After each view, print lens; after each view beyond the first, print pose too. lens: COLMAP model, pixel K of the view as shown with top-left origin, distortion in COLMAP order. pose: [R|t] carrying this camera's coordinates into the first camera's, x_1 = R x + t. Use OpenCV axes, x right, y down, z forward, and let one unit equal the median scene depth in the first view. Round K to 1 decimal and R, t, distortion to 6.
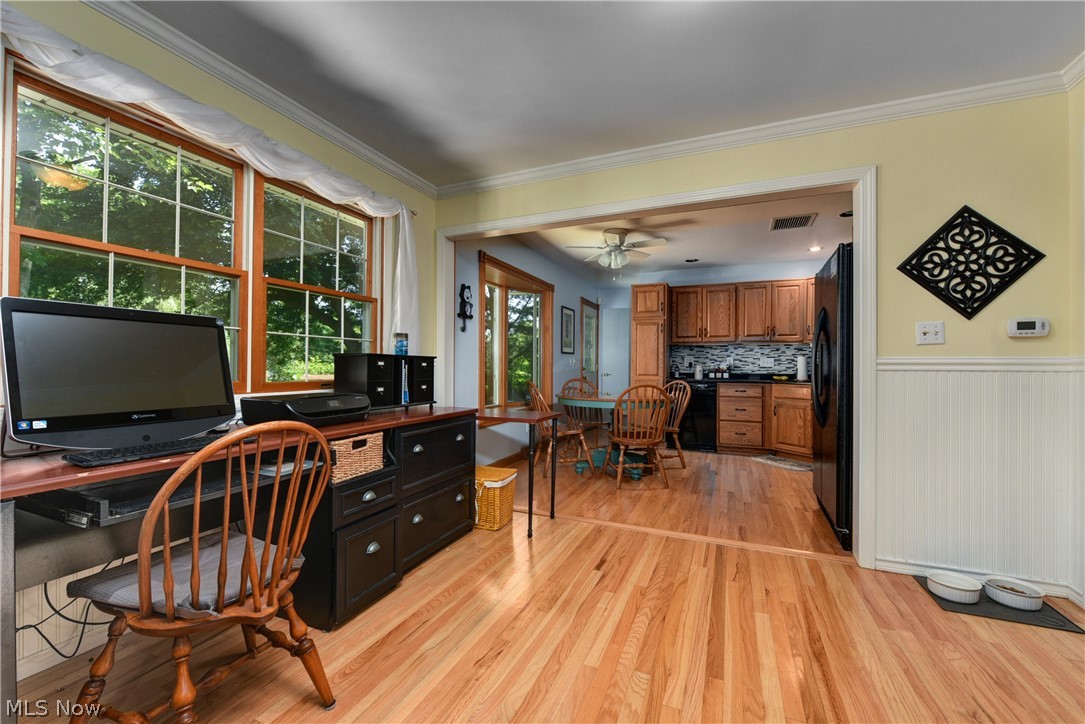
lens RADIAL K [[436.2, 0, 538.7], [0, 436.2, 364.5], [0, 0, 1]] dist [-0.008748, -0.000181]
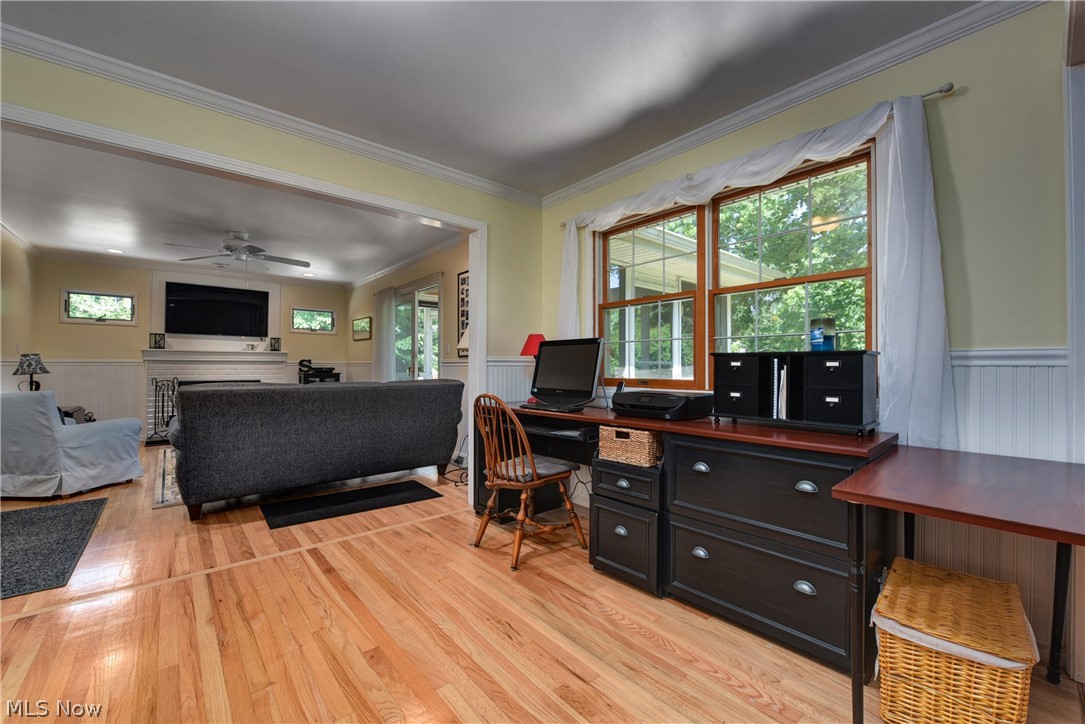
lens RADIAL K [[436.2, 0, 538.7], [0, 436.2, 364.5], [0, 0, 1]] dist [-0.008748, -0.000181]
pose [[-0.435263, -0.011293, -0.900233, 0.260772], [0.000424, 0.999919, -0.012749, 0.004346], [0.900303, -0.005931, -0.435222, 0.473740]]
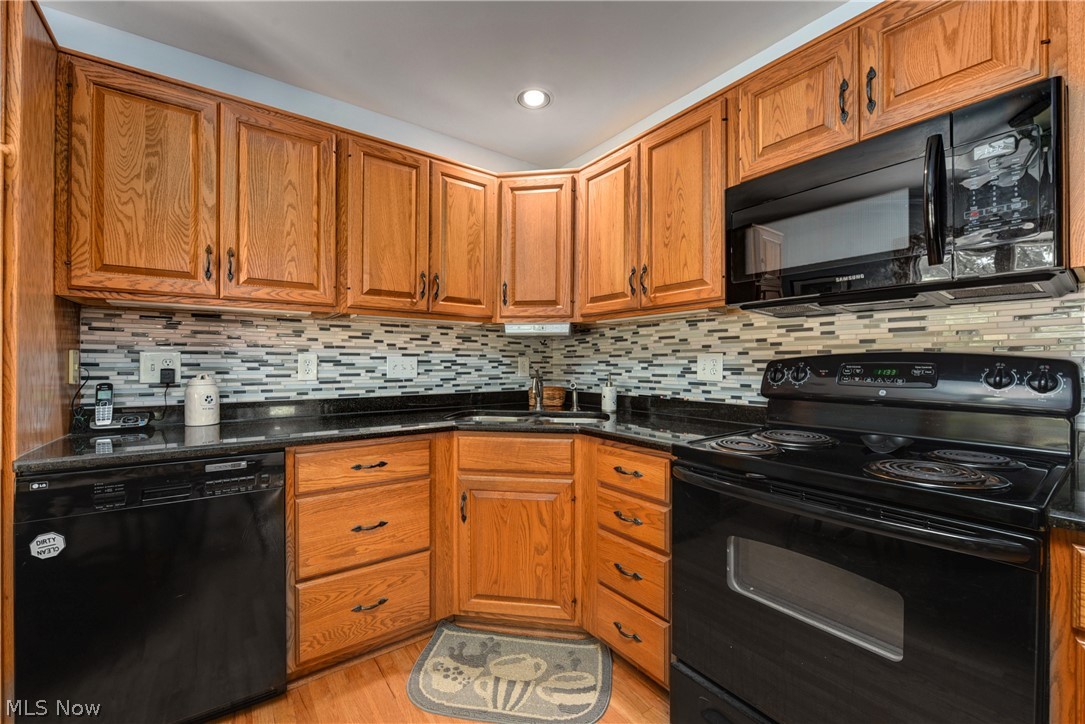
lens RADIAL K [[436.2, 0, 538.7], [0, 436.2, 364.5], [0, 0, 1]] dist [-0.008748, -0.000181]
pose [[0.505504, -0.006534, 0.862799, 0.270757], [-0.004061, 0.999942, 0.009951, -0.013643], [-0.862815, -0.008534, 0.505448, 0.773051]]
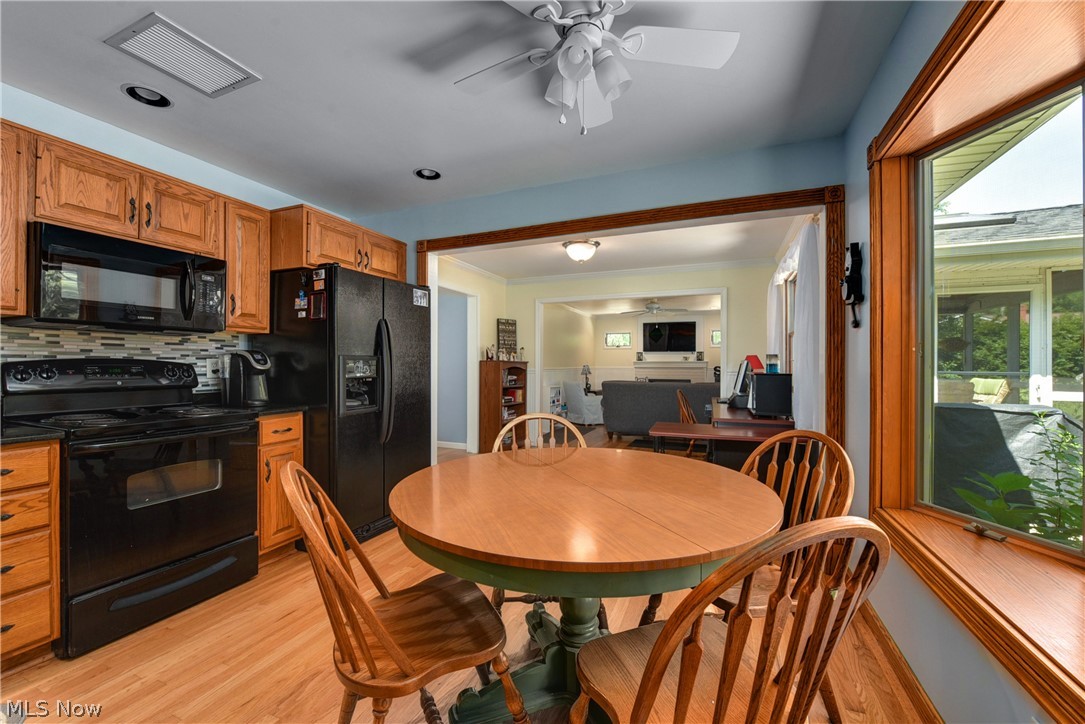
lens RADIAL K [[436.2, 0, 538.7], [0, 436.2, 364.5], [0, 0, 1]] dist [-0.008748, -0.000181]
pose [[-0.999809, -0.009289, -0.017220, 0.186596], [-0.009154, 0.999927, -0.007930, -0.013969], [0.017292, -0.007771, -0.999820, 1.170690]]
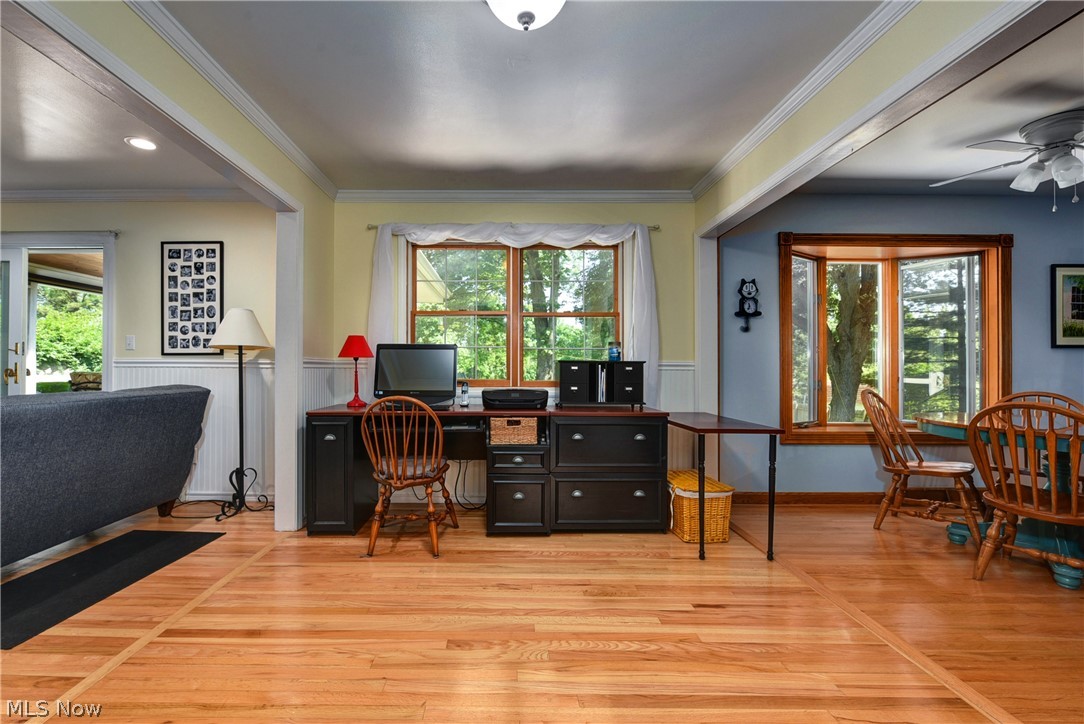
lens RADIAL K [[451.3, 0, 503.3], [0, 451.3, 367.4], [0, 0, 1]] dist [-0.008457, 0.000023]
pose [[0.394518, -0.007106, -0.918861, 0.355643], [0.002398, 0.999975, -0.006704, 0.001970], [0.918885, 0.000442, 0.394525, 0.133360]]
